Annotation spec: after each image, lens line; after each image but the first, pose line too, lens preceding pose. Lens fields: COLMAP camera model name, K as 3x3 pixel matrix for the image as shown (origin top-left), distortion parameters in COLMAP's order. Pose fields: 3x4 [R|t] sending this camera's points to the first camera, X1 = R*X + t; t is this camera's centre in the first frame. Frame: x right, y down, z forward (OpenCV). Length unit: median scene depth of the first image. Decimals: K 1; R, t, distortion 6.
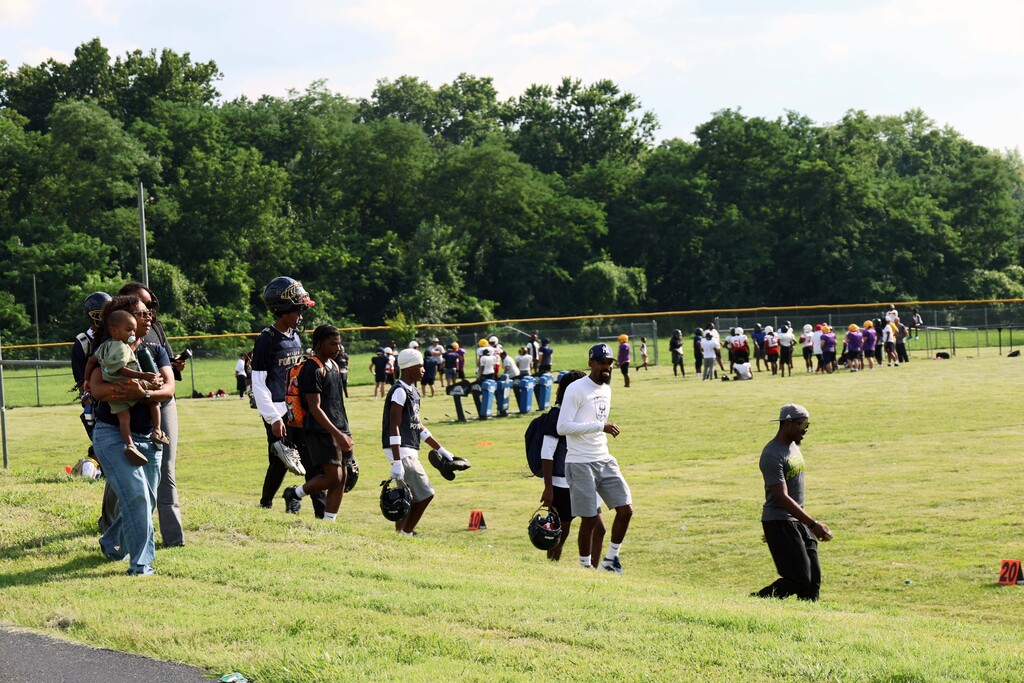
lens RADIAL K [[3104.0, 0, 512.0], [0, 3104.0, 341.5], [0, 0, 1]] dist [0.438982, -0.132633]
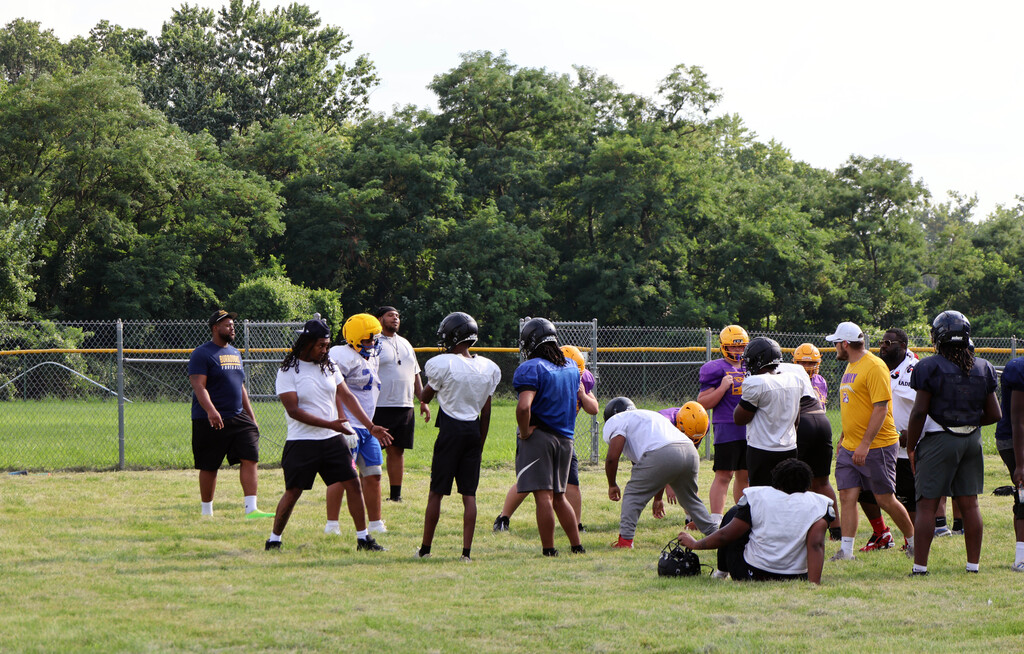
lens RADIAL K [[3196.5, 0, 512.0], [0, 3196.5, 327.0], [0, 0, 1]] dist [-0.698752, 0.300095]
pose [[0.994453, 0.053169, 0.090752, 0.019181], [-0.050319, 0.998174, -0.033403, 0.002268], [-0.092362, 0.028652, 0.995313, 0.368517]]
